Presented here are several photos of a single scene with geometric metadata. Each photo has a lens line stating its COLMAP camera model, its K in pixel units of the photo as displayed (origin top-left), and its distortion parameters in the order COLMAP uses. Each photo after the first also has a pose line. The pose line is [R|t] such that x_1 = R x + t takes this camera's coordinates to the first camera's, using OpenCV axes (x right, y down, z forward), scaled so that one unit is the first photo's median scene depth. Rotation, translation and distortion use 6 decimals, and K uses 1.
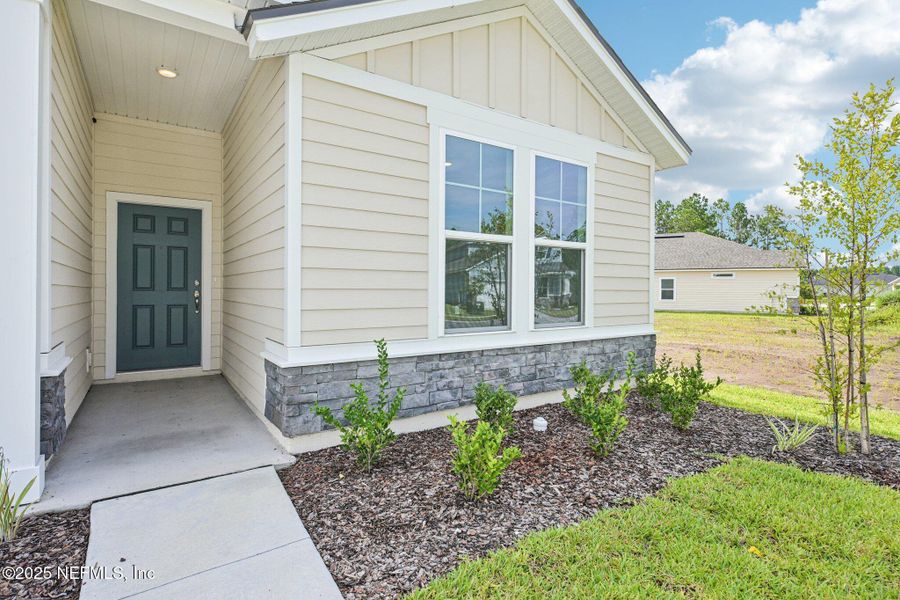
lens RADIAL K [[447.7, 0, 451.5], [0, 447.7, 288.5], [0, 0, 1]] dist [0.000144, 0.000162]
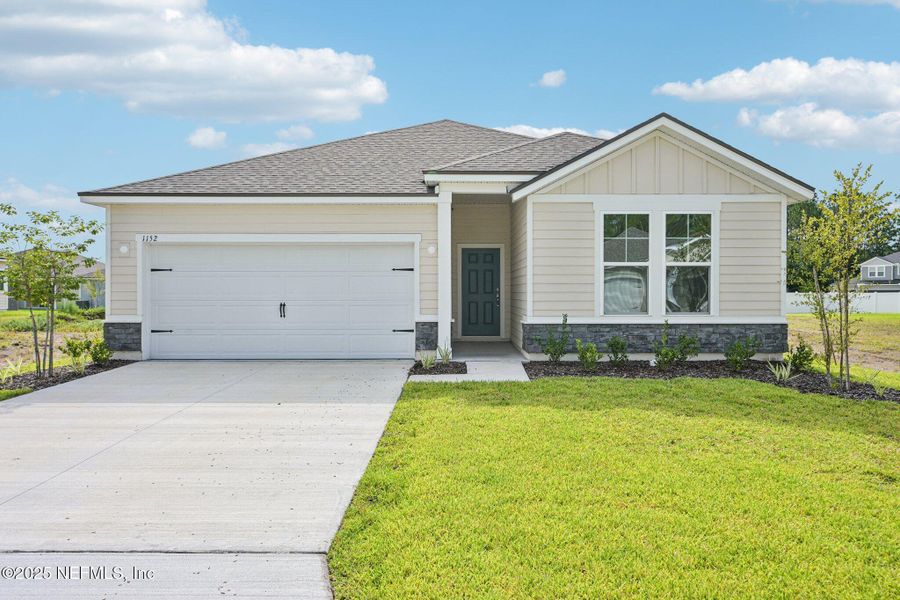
lens RADIAL K [[379.7, 0, 450.0], [0, 379.7, 300.0], [0, 0, 1]] dist [0.000021, 0.000040]
pose [[0.796317, 0.005676, -0.604853, 0.386223], [0.006688, 0.999812, 0.018186, 0.001704], [0.604842, -0.018527, 0.796130, -0.634310]]
